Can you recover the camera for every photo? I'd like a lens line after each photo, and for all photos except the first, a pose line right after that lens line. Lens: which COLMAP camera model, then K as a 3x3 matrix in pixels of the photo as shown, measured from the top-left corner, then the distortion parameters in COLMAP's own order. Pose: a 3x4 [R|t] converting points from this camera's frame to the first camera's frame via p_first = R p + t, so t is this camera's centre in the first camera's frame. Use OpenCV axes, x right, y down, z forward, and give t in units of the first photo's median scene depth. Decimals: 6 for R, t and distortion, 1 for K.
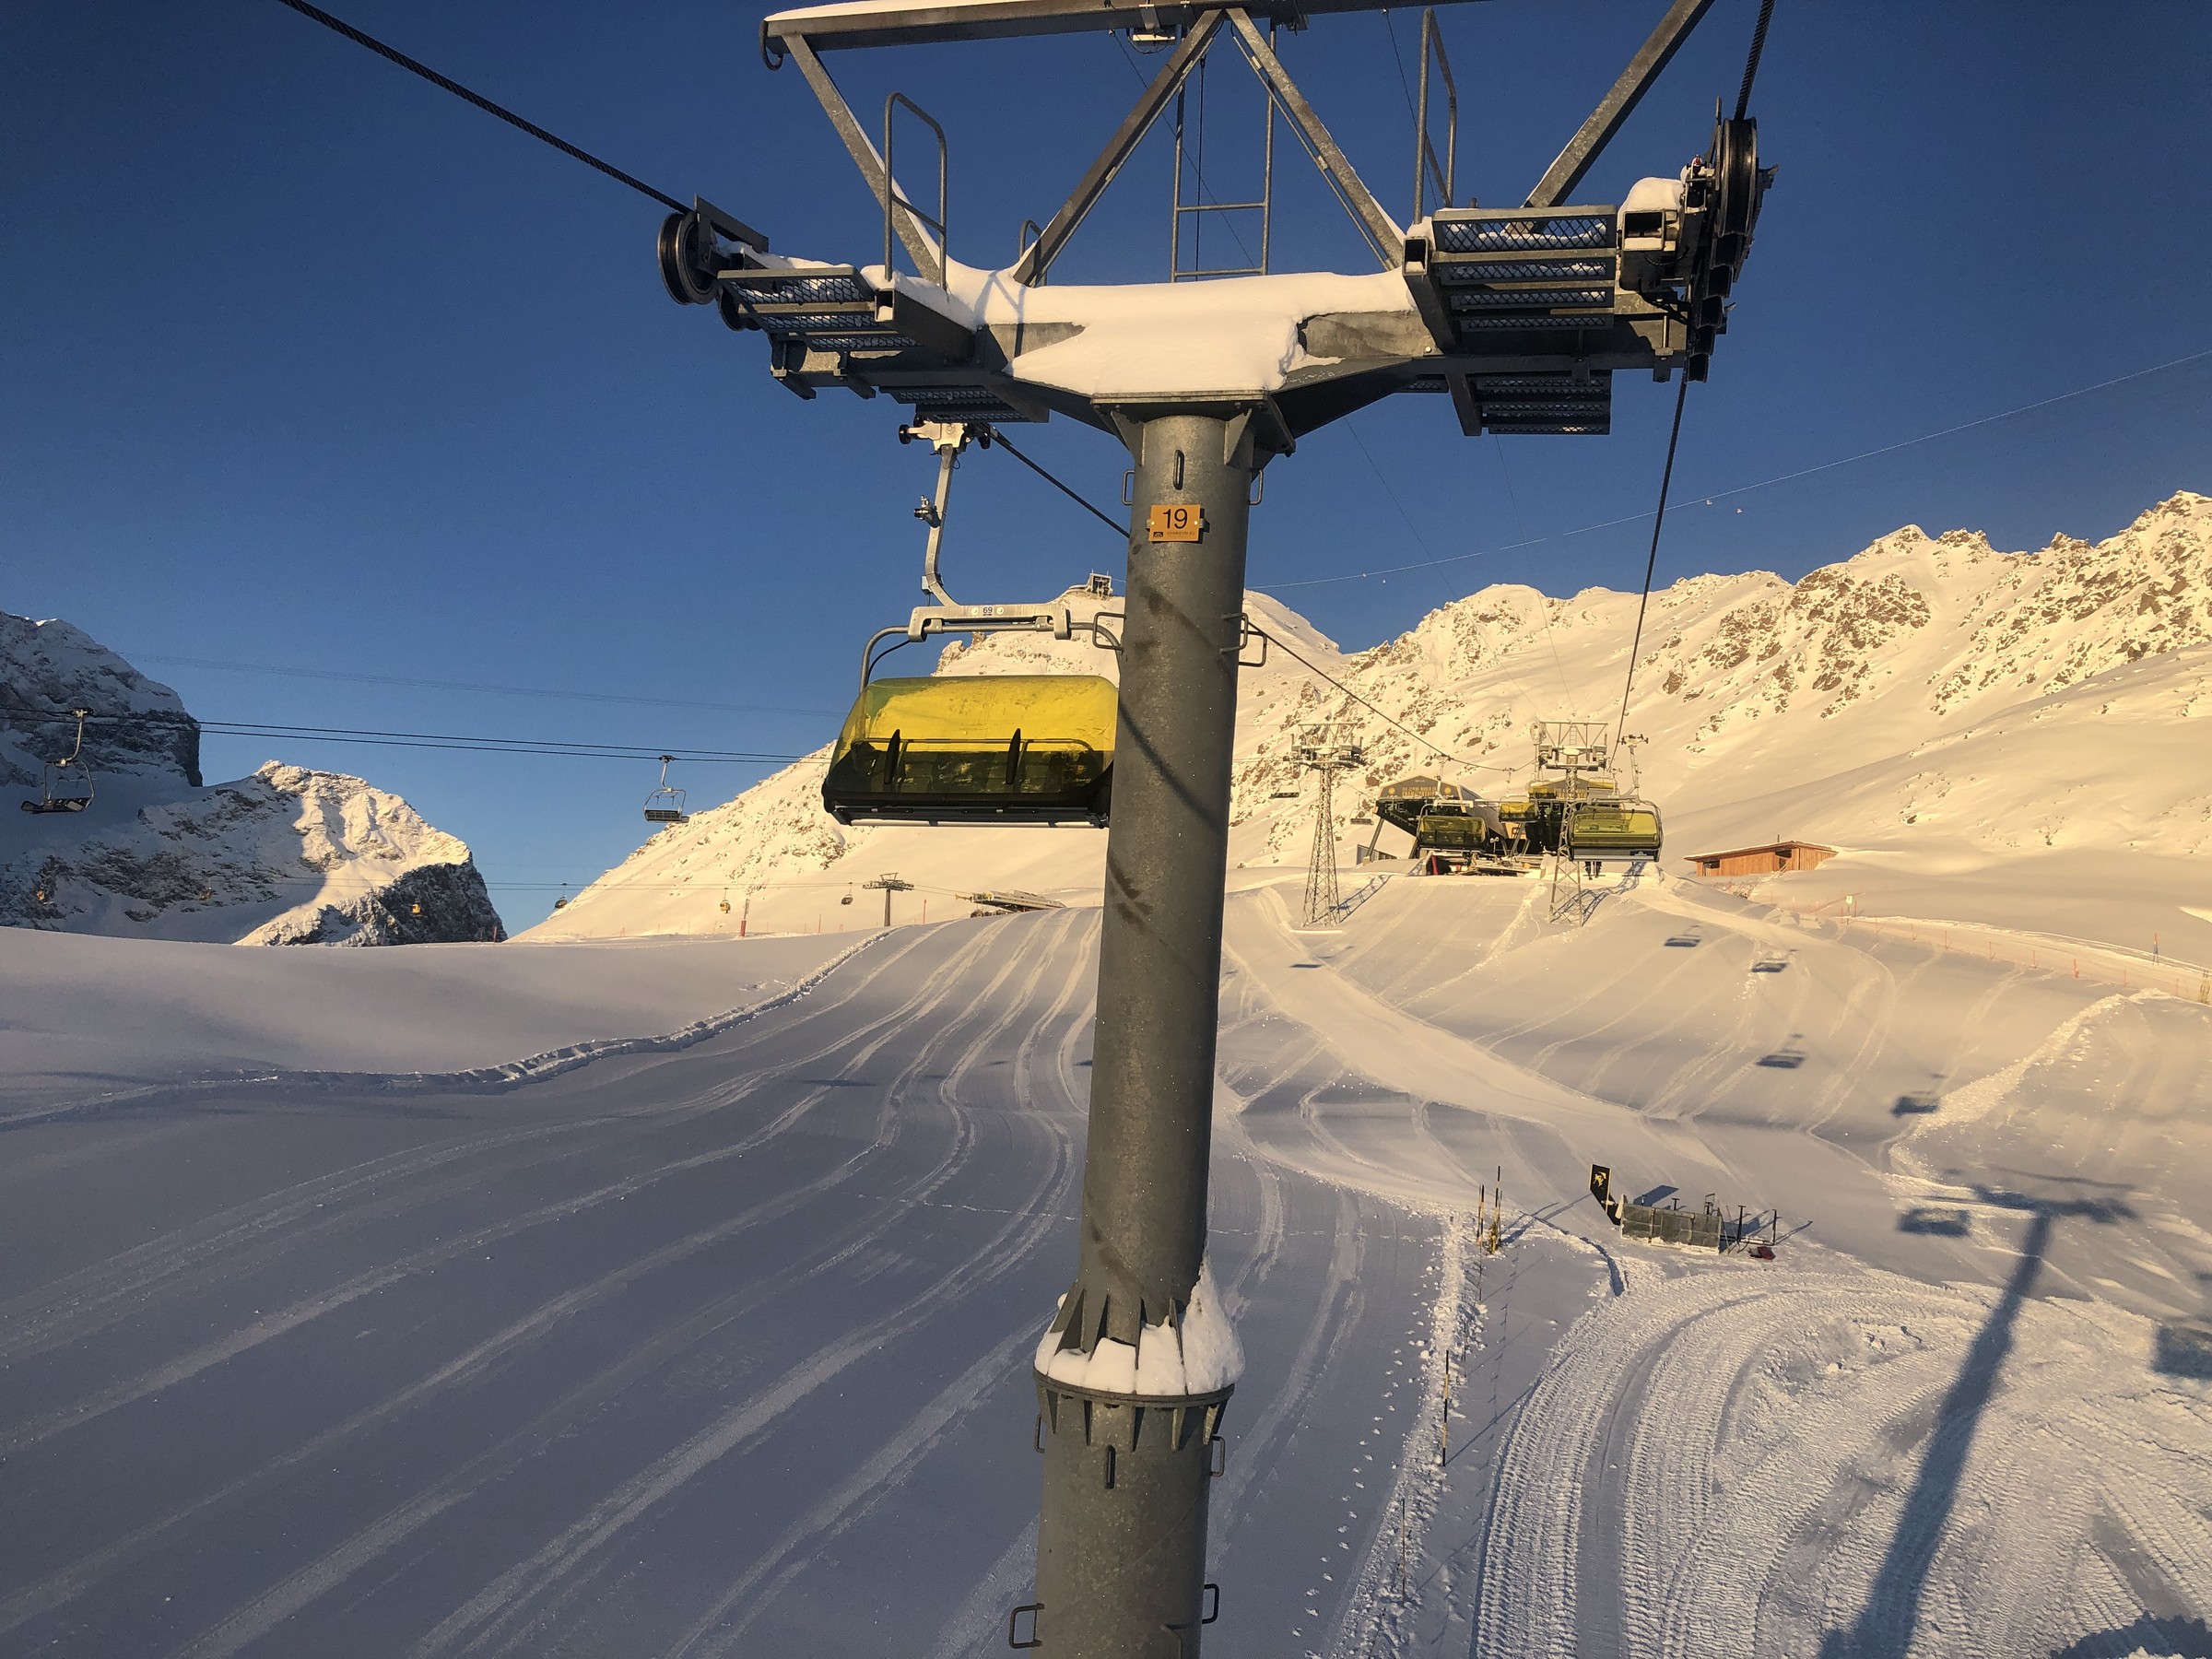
lens RADIAL K [[1781.6, 0, 1165.0], [0, 1781.6, 822.7], [0, 0, 1]] dist [0.099762, -0.231418]
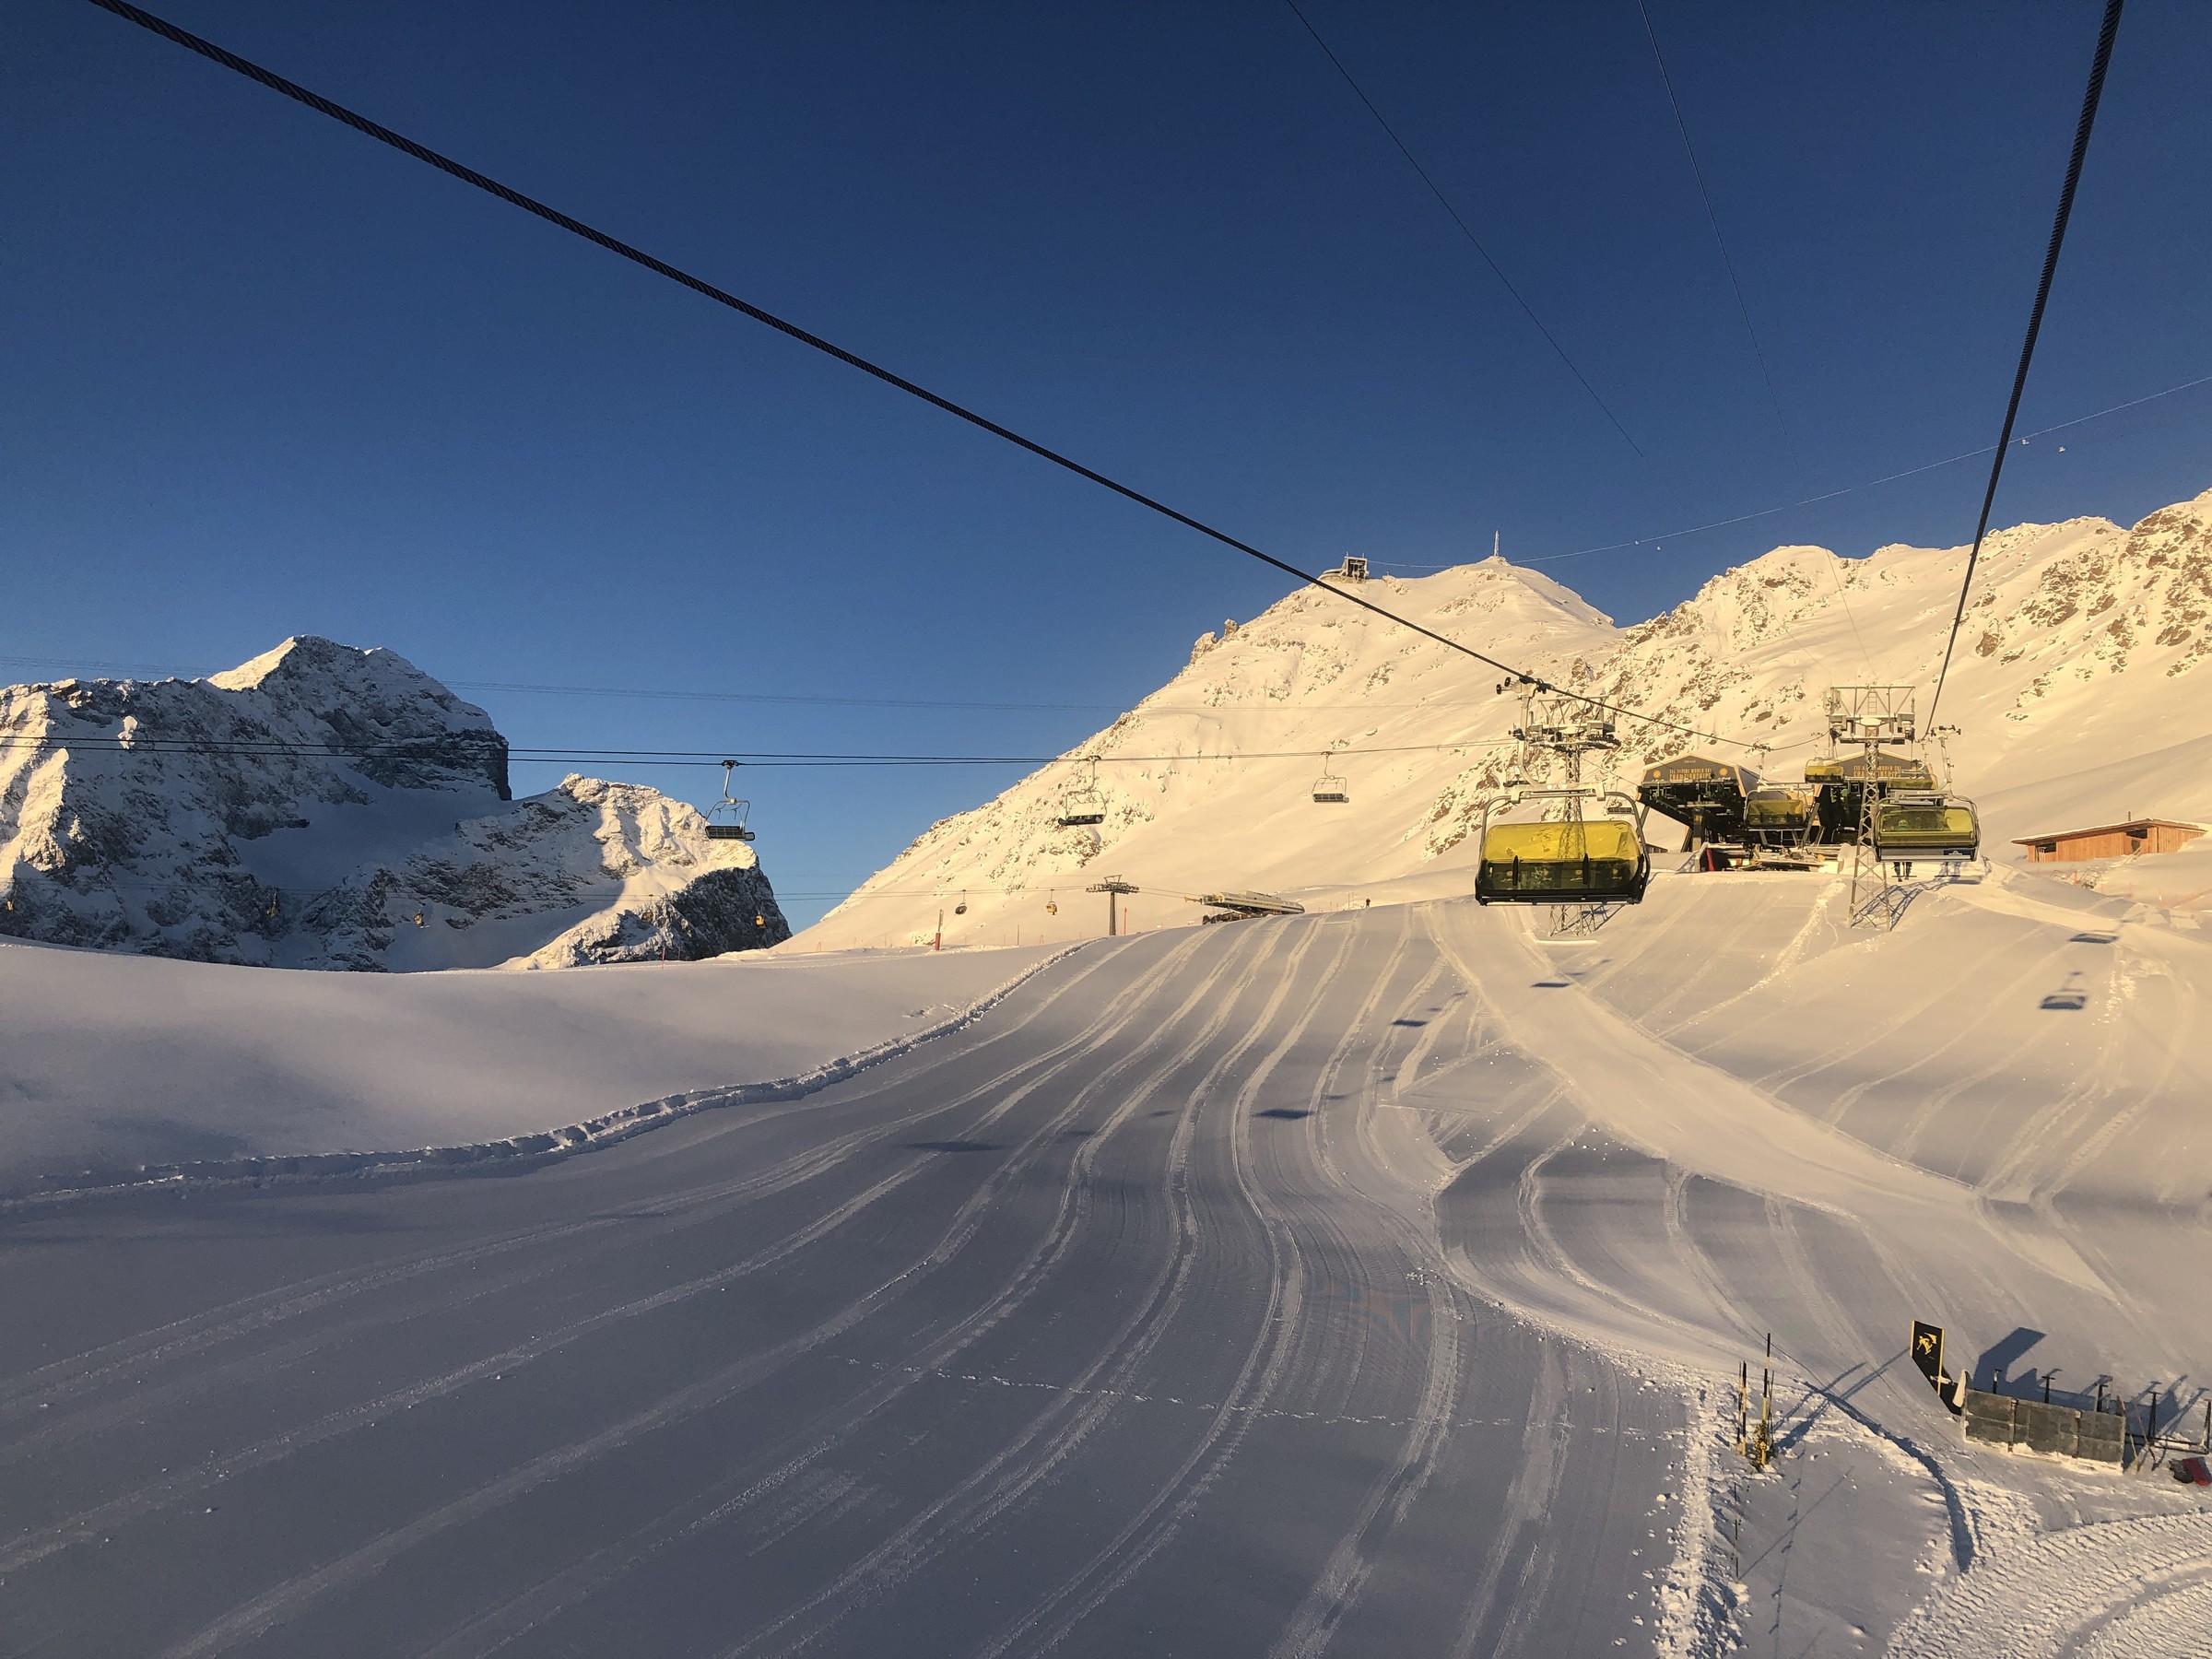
lens RADIAL K [[1818.4, 0, 1132.1], [0, 1818.4, 801.4], [0, 0, 1]] dist [-0.020518, 0.078444]
pose [[0.985961, -0.026430, -0.164868, 0.012716], [0.025223, 0.999638, -0.009412, -0.001659], [0.165057, 0.005121, 0.986271, 0.053155]]
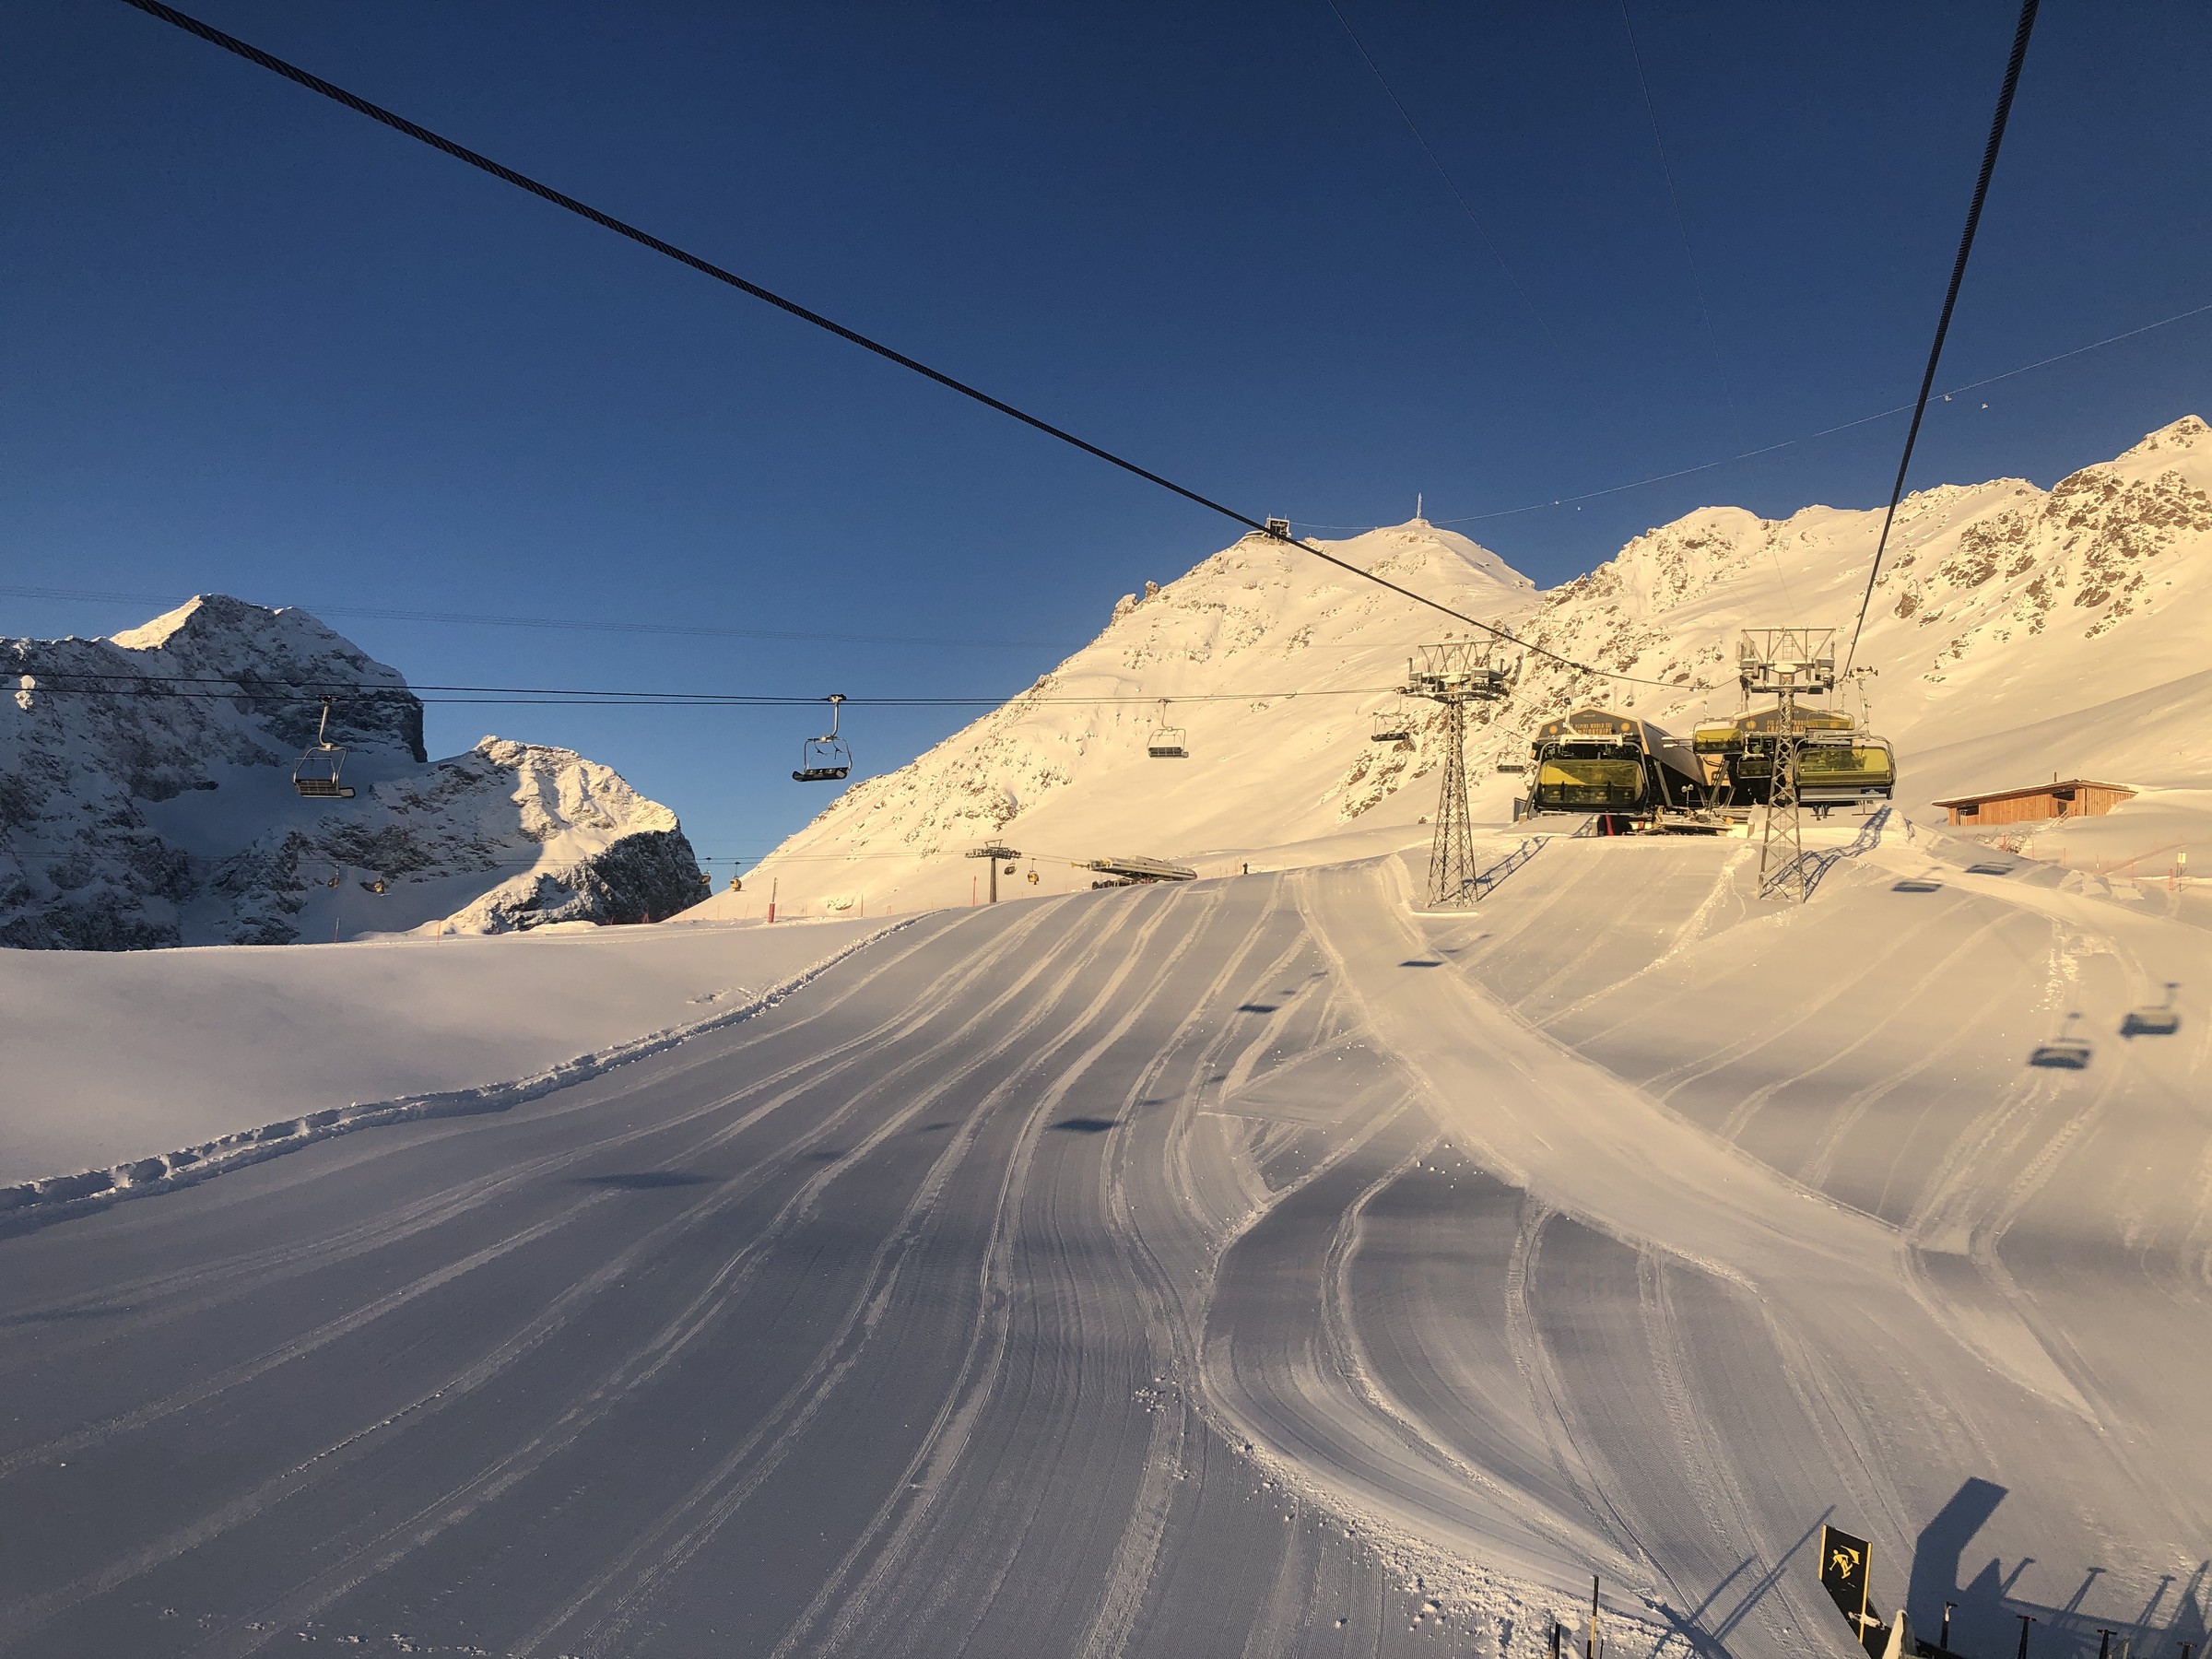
lens RADIAL K [[1809.8, 0, 1106.0], [0, 1809.8, 829.5], [0, 0, 1]] dist [-0.006369, 0.050930]
pose [[0.989984, -0.020013, -0.139755, 0.025326], [0.024007, 0.999349, 0.026948, 0.000142], [0.139125, -0.030034, 0.989819, 0.106075]]
